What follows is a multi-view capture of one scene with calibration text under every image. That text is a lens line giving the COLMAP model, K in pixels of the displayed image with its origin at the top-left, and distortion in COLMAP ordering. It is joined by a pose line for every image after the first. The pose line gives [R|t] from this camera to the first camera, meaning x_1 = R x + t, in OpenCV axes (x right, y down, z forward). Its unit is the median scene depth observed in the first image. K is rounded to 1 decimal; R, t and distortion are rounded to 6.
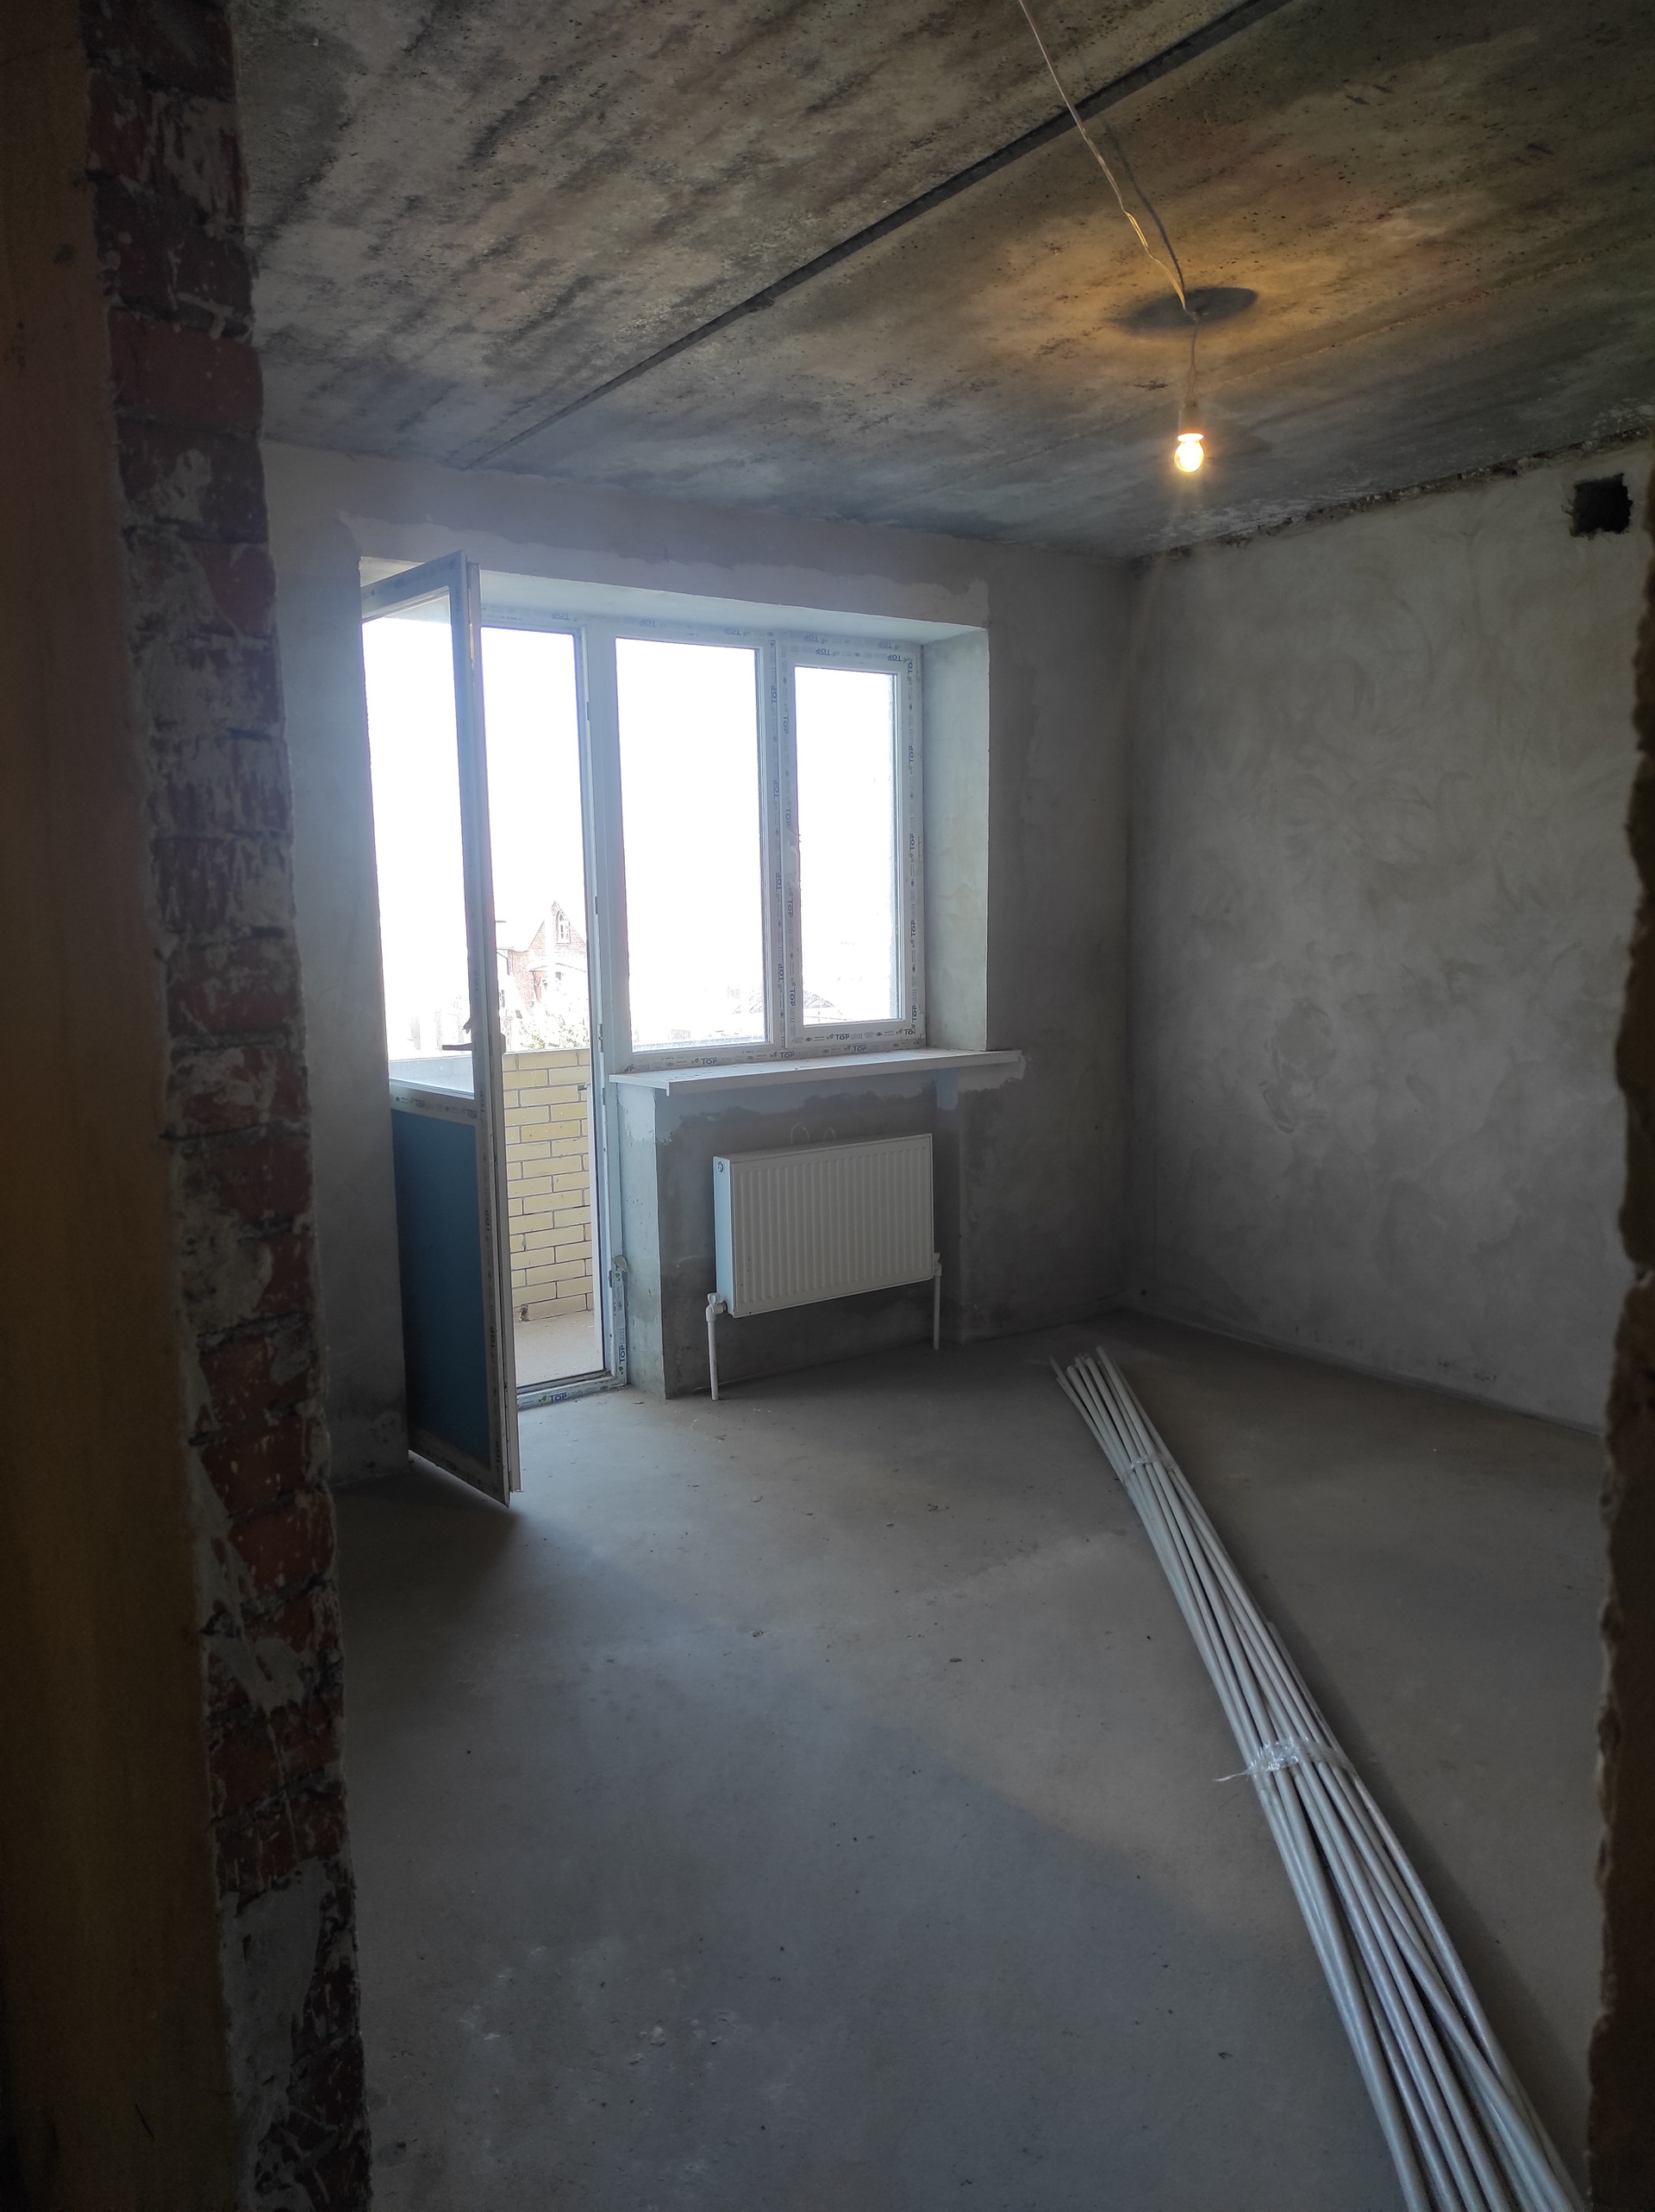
lens RADIAL K [[1615.9, 0, 827.5], [0, 1615.9, 1106.0], [0, 0, 1]] dist [0.038254, -0.005370]
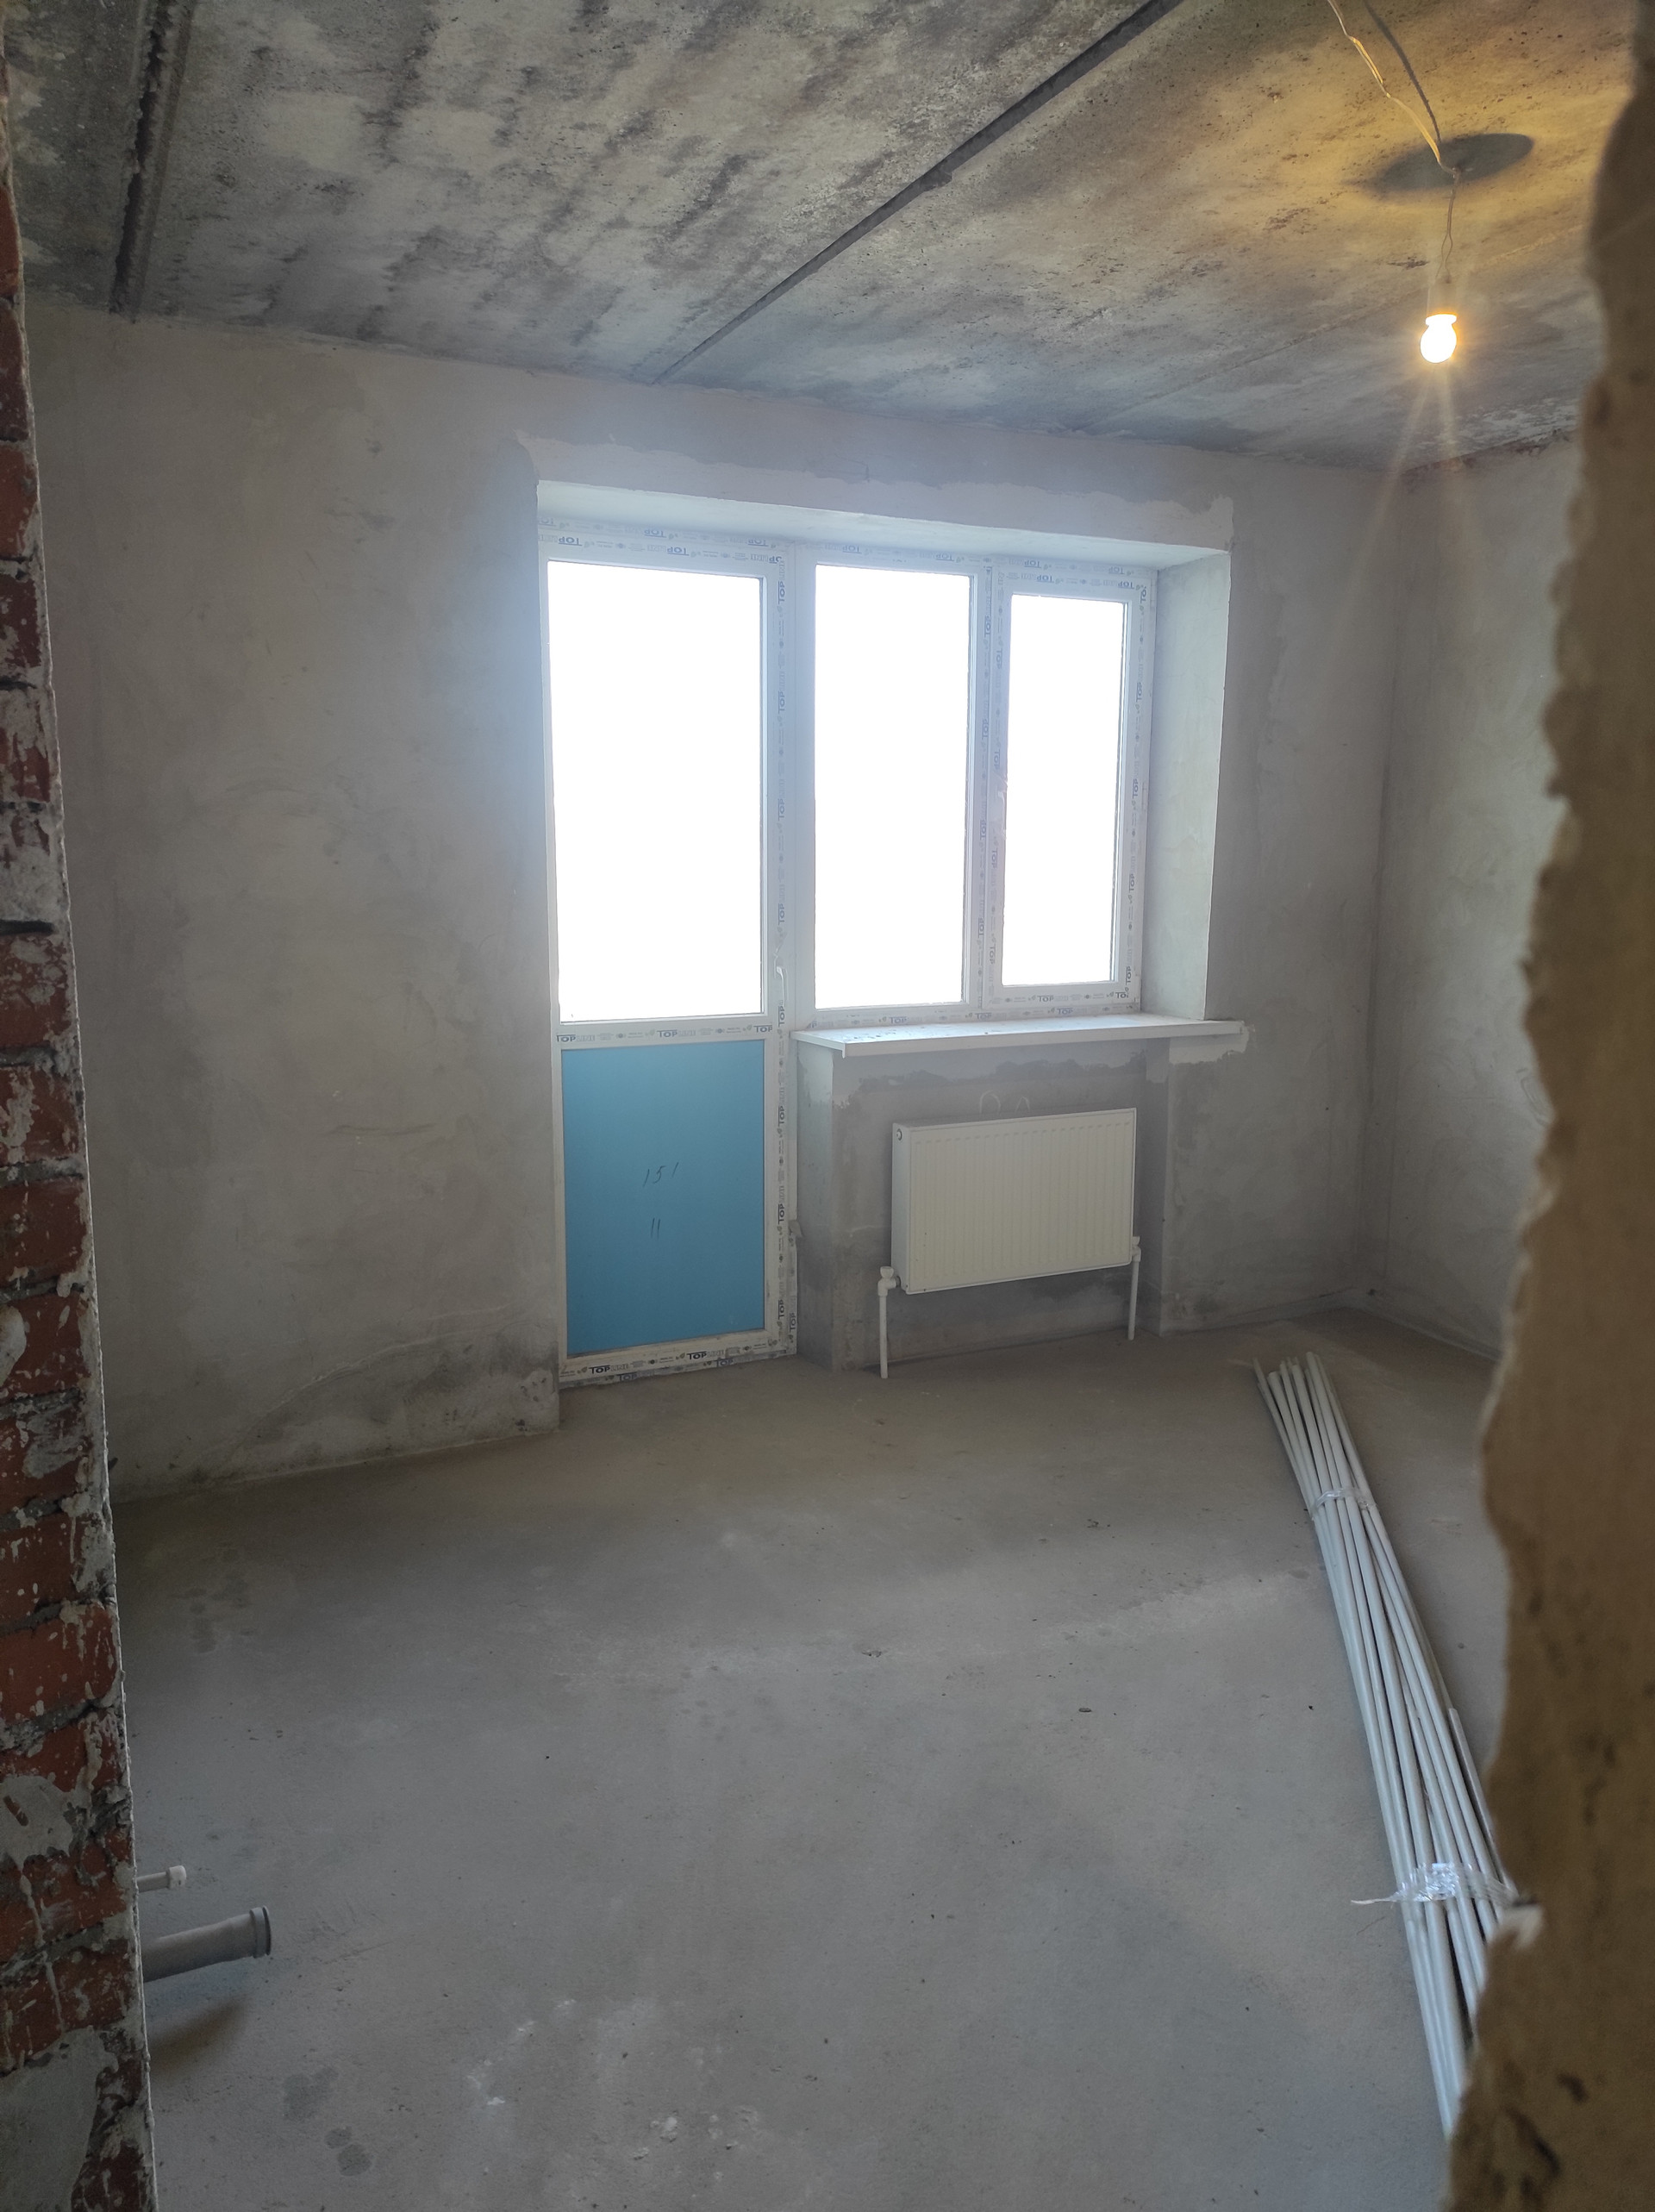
lens RADIAL K [[1637.2, 0, 819.1], [0, 1637.2, 1111.5], [0, 0, 1]] dist [0.017291, 0.012344]
pose [[0.985610, 0.050248, -0.161393, 0.069119], [-0.043695, 0.998080, 0.043904, -0.026162], [0.163289, -0.036220, 0.985913, 0.095734]]
